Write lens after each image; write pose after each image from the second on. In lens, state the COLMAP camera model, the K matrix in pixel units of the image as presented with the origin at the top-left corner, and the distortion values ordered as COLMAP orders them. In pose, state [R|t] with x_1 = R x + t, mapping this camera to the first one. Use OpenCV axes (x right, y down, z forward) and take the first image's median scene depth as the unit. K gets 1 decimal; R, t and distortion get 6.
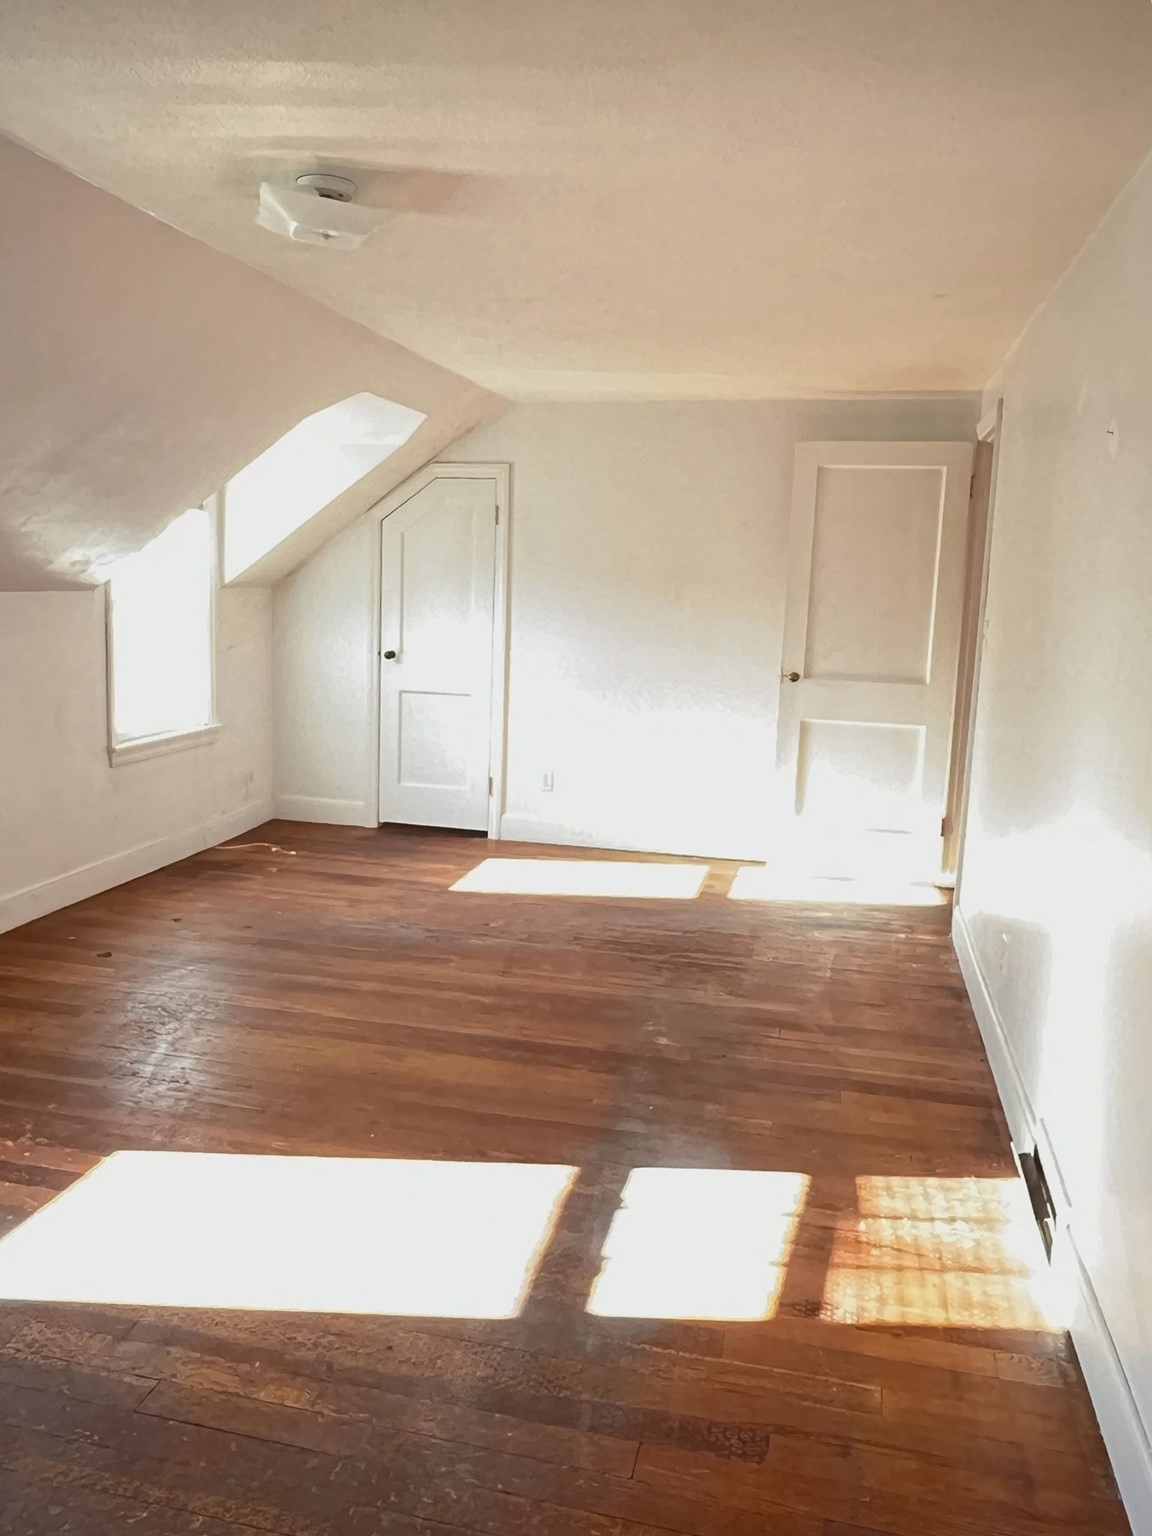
lens RADIAL K [[1151.5, 0, 576.5], [0, 1151.5, 758.7], [0, 0, 1]] dist [0.063929, -0.067377]
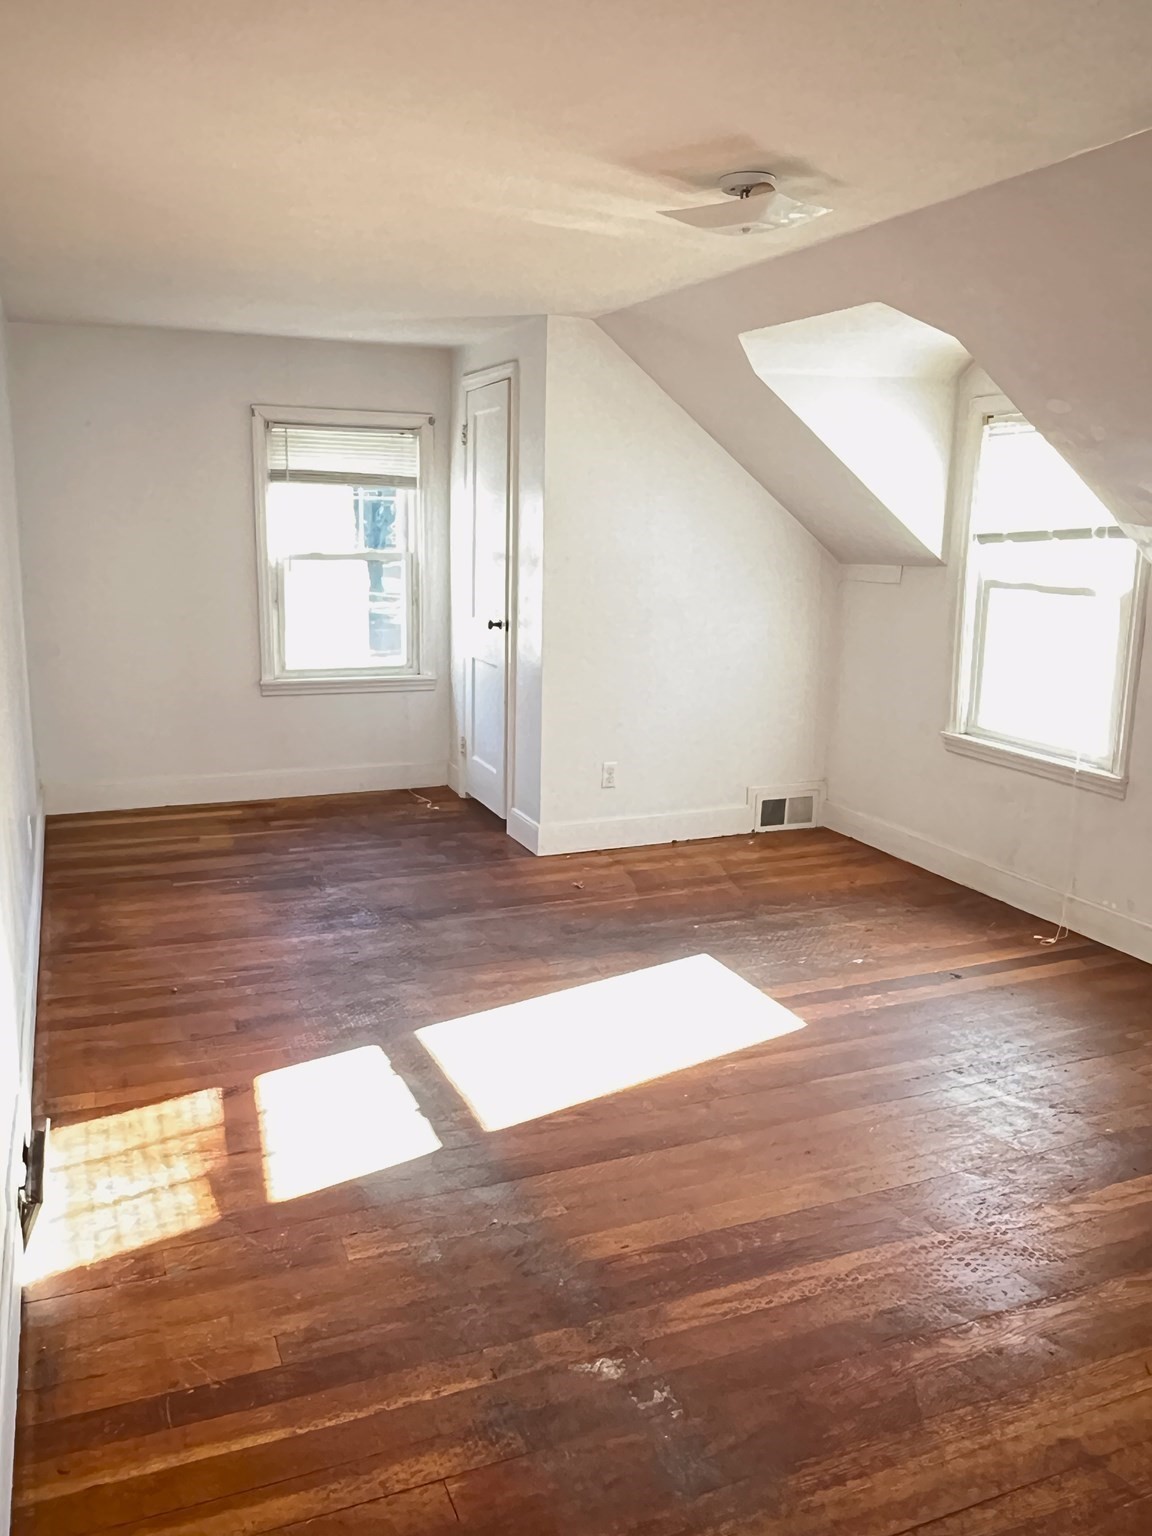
lens RADIAL K [[1151.5, 0, 570.8], [0, 1151.5, 777.5], [0, 0, 1]] dist [0.063929, -0.067377]
pose [[-0.799410, 0.090746, -0.593893, 0.550617], [-0.134269, 0.936538, 0.323835, -0.294681], [0.585590, 0.338618, -0.736493, 1.780267]]
